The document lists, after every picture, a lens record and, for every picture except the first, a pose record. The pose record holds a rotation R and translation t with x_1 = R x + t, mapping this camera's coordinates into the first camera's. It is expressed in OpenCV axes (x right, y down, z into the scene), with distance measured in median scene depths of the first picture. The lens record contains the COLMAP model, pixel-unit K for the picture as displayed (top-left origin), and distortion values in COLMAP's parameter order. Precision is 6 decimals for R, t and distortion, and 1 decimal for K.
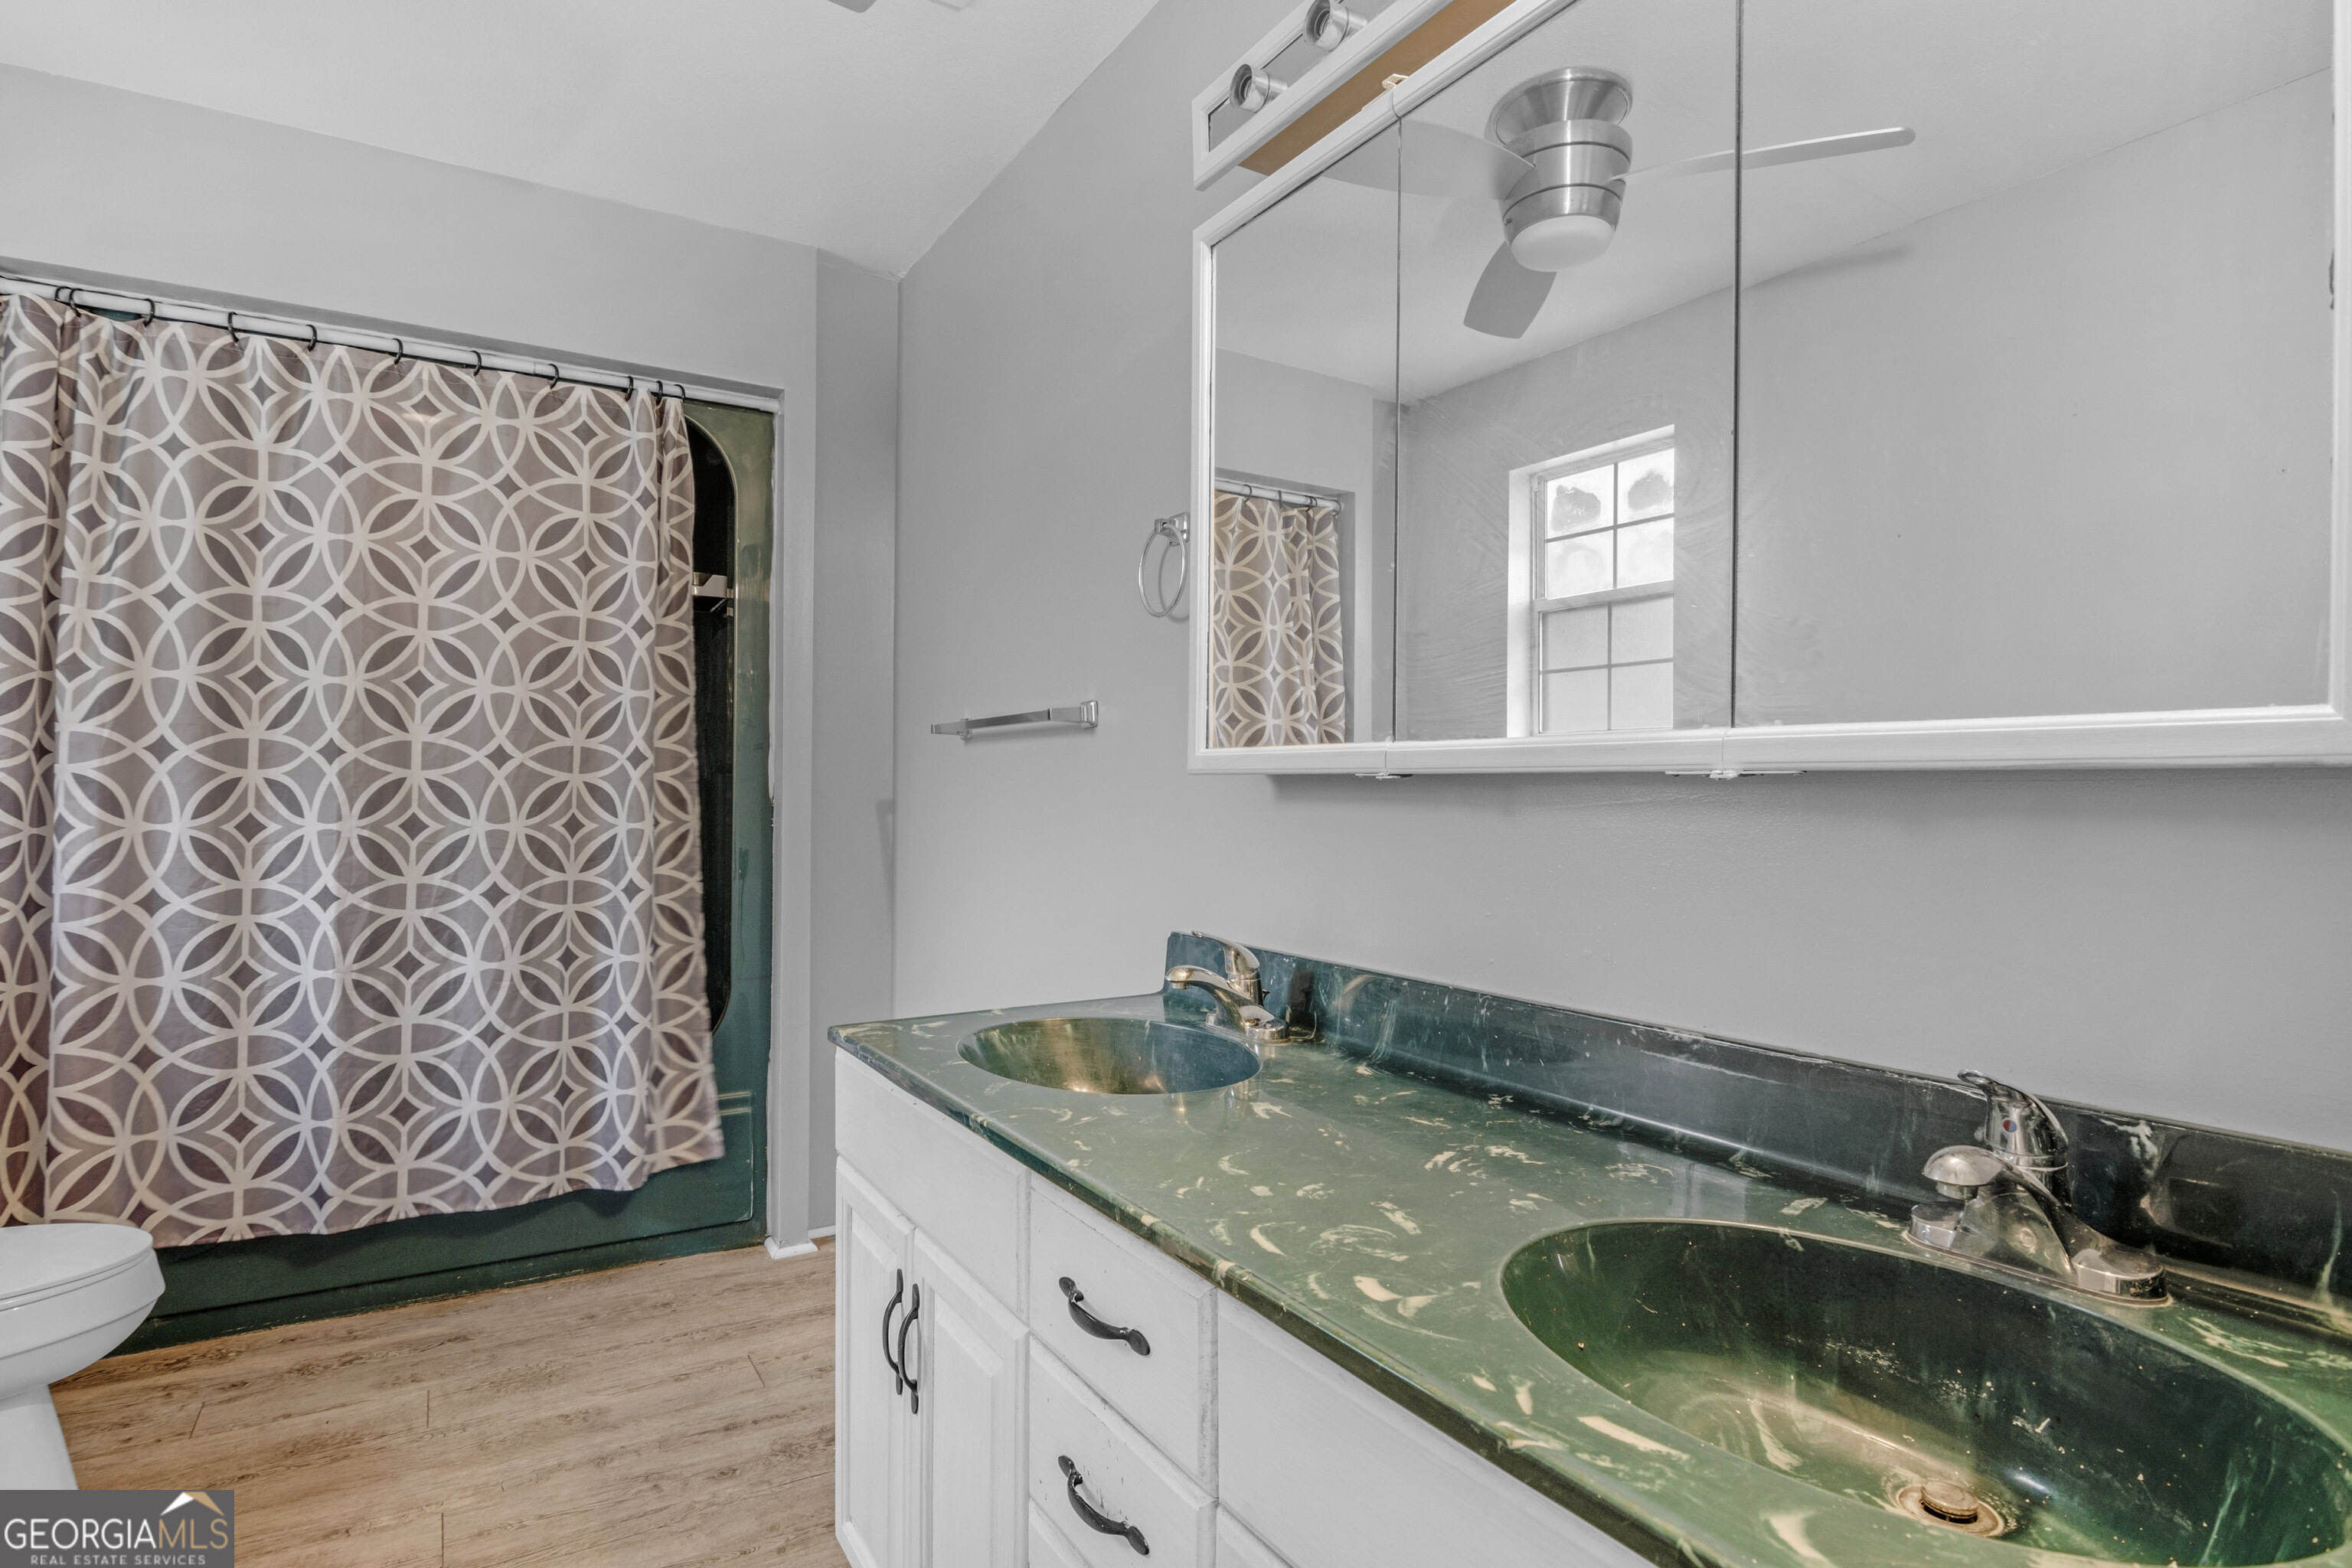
lens RADIAL K [[1190.6, 0, 1172.9], [0, 1190.6, 792.2], [0, 0, 1]] dist [-0.012362, -0.004166]
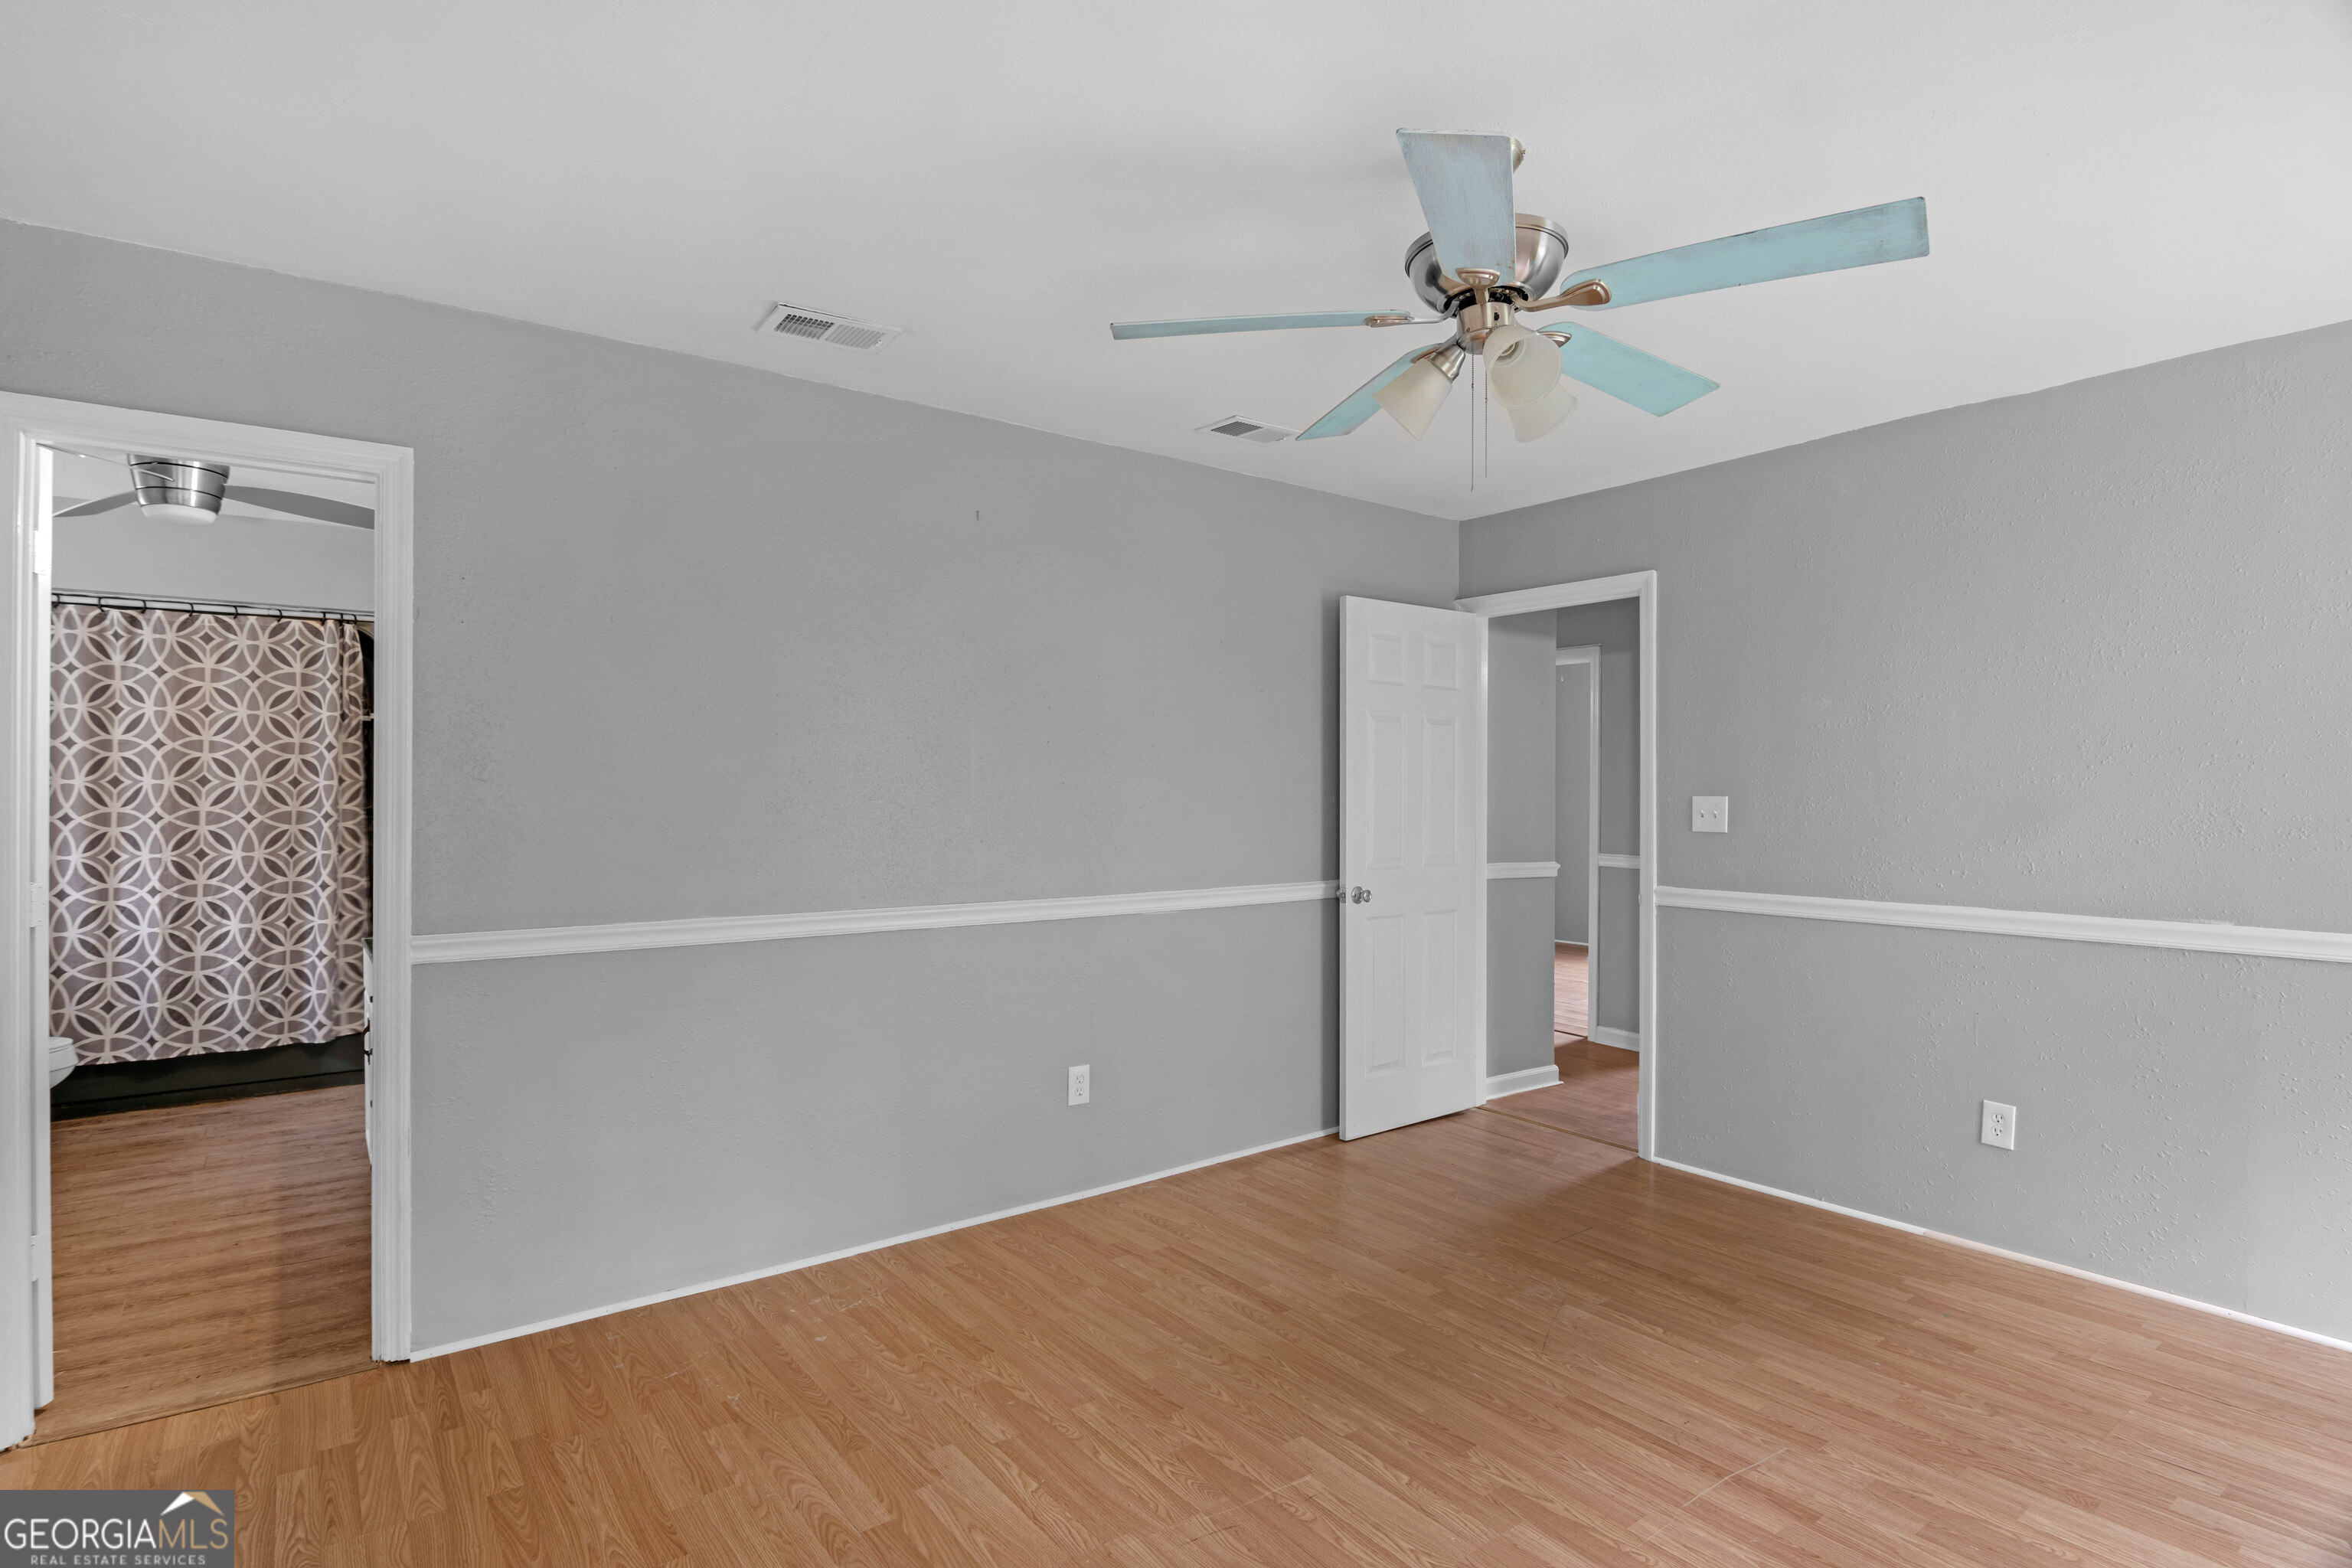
lens RADIAL K [[1190.6, 0, 1179.8], [0, 1190.6, 779.0], [0, 0, 1]] dist [-0.012362, -0.004166]
pose [[0.994676, -0.003568, 0.102986, 0.764690], [0.003313, 0.999991, 0.002647, -0.095727], [-0.102994, -0.002292, 0.994679, -1.099188]]
